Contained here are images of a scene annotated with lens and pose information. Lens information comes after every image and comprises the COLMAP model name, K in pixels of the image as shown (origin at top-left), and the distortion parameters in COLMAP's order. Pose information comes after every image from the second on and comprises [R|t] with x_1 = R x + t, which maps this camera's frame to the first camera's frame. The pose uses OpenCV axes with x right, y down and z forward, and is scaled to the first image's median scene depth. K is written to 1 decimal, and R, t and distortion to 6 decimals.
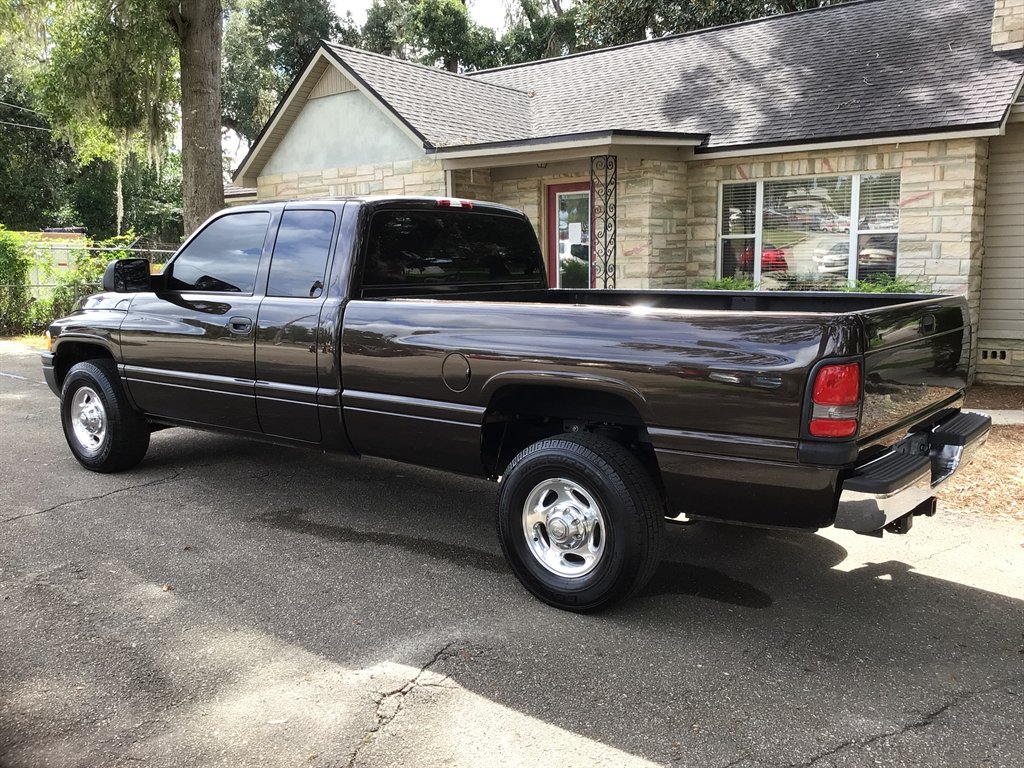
lens RADIAL K [[931.5, 0, 516.8], [0, 931.5, 398.2], [0, 0, 1]] dist [0.179406, -0.407018]
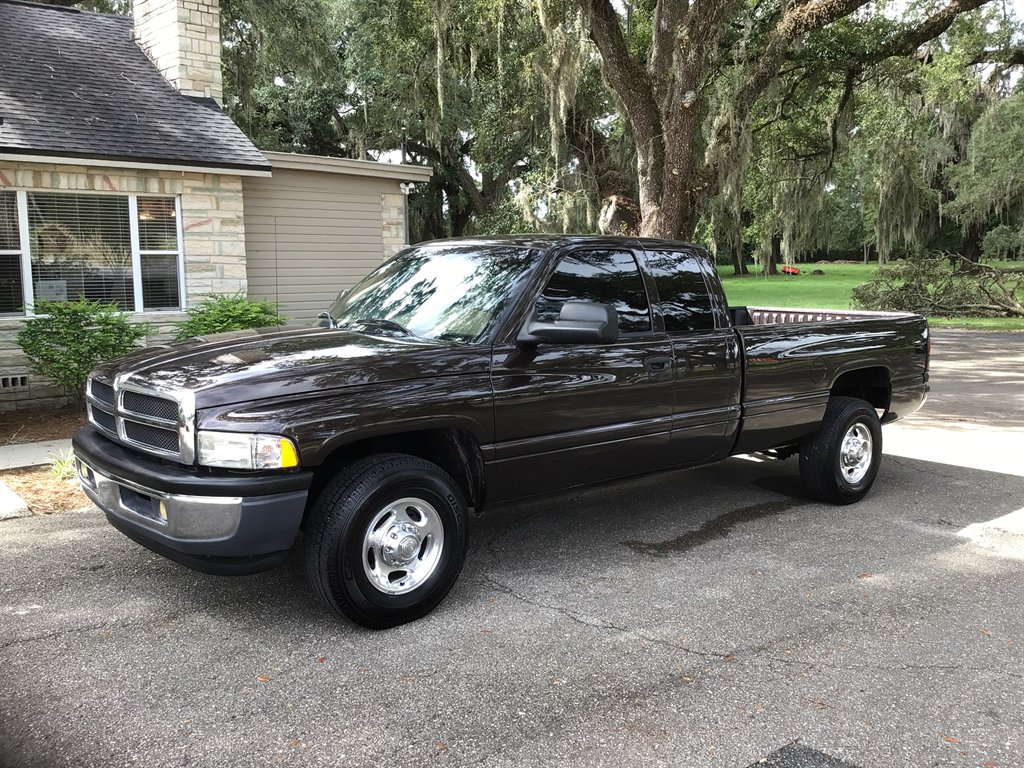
lens RADIAL K [[938.3, 0, 521.9], [0, 938.3, 384.1], [0, 0, 1]] dist [0.127345, -0.244652]
pose [[0.184576, -0.119010, 0.975586, -0.540315], [0.139761, 0.985732, 0.093806, -0.070705], [-0.972830, 0.119035, 0.198575, 0.395201]]
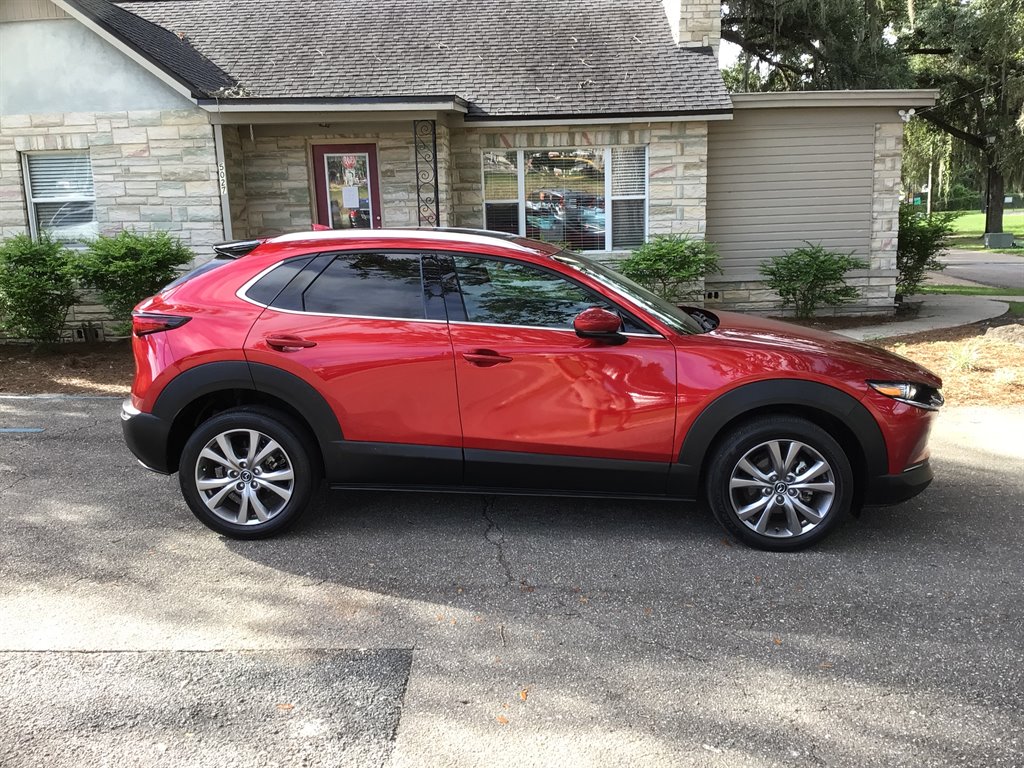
lens RADIAL K [[929.7, 0, 518.2], [0, 929.7, 394.1], [0, 0, 1]] dist [0.119277, -0.213780]
pose [[0.793815, -0.129898, 0.594125, -0.419533], [0.104477, 0.991527, 0.077193, -0.035187], [-0.599118, 0.000795, 0.800660, 0.141674]]
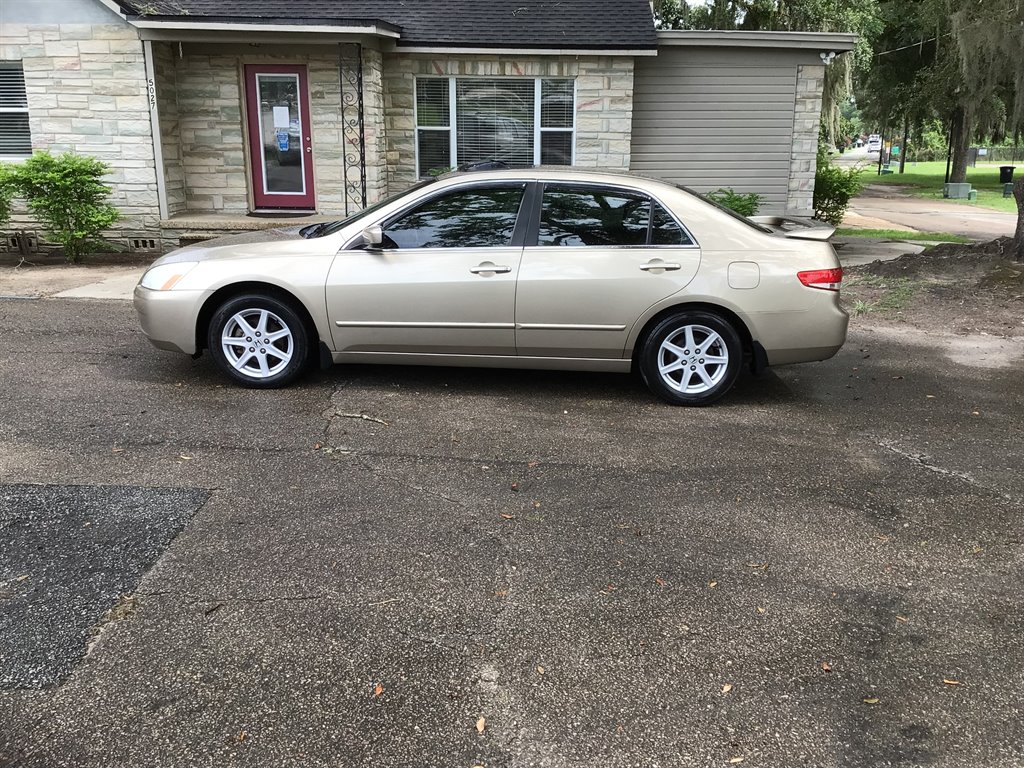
lens RADIAL K [[935.7, 0, 519.6], [0, 935.7, 393.7], [0, 0, 1]] dist [0.083402, -0.139095]
pose [[0.785723, -0.143036, 0.601813, -0.399935], [0.071309, 0.987357, 0.141570, -0.014422], [-0.614454, -0.068320, 0.785989, 0.056823]]
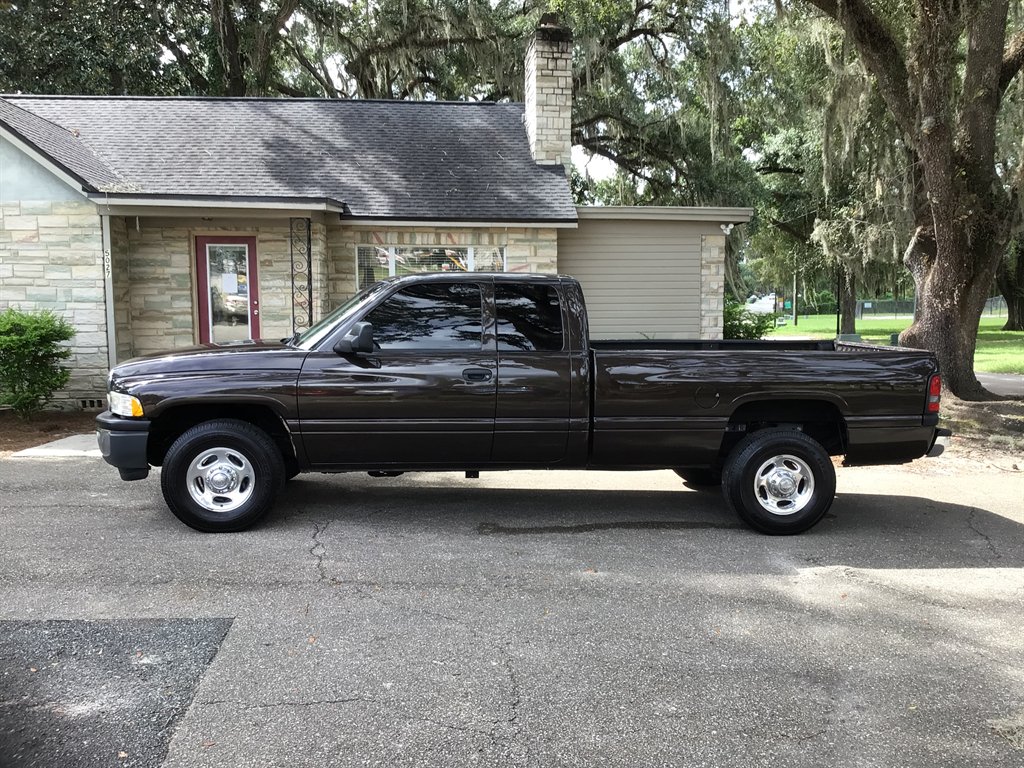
lens RADIAL K [[938.3, 0, 521.9], [0, 938.3, 384.1], [0, 0, 1]] dist [0.127345, -0.244652]
pose [[0.723616, -0.052017, 0.688240, -0.458386], [0.092102, 0.995515, -0.021596, -0.014002], [-0.684030, 0.079016, 0.725162, 0.029889]]
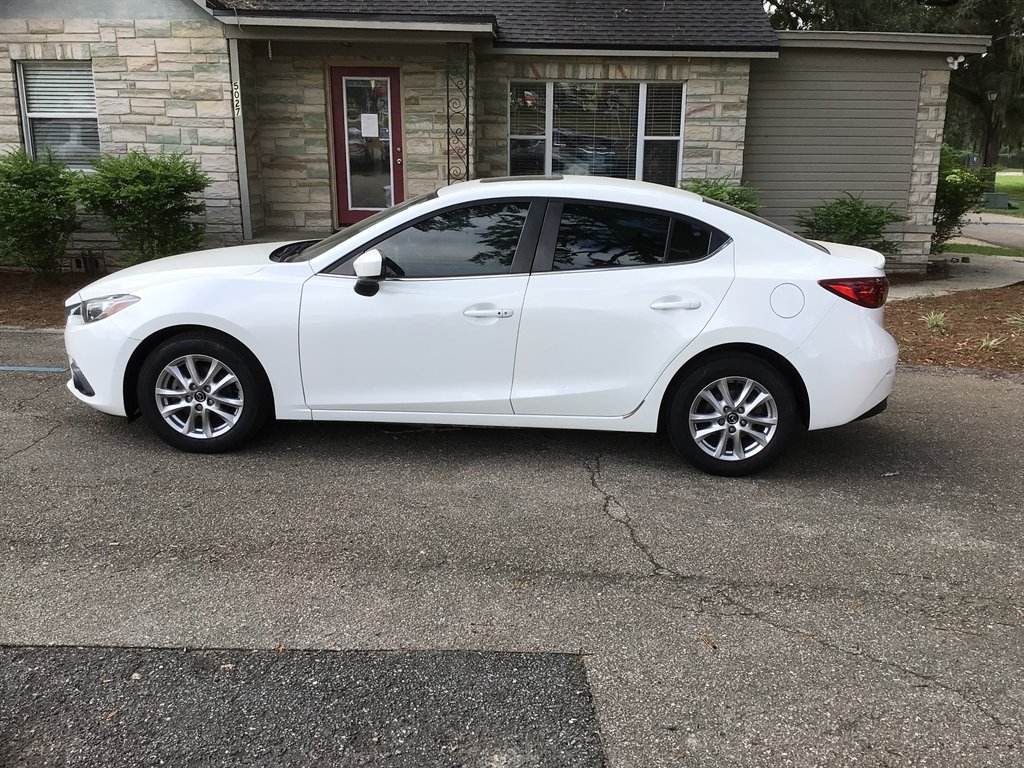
lens RADIAL K [[925.8, 0, 516.6], [0, 925.8, 405.3], [0, 0, 1]] dist [0.090453, -0.148746]
pose [[0.777674, -0.148299, 0.610926, -0.435528], [0.069770, 0.986135, 0.150566, -0.040354], [-0.624784, -0.074467, 0.777239, 0.216831]]
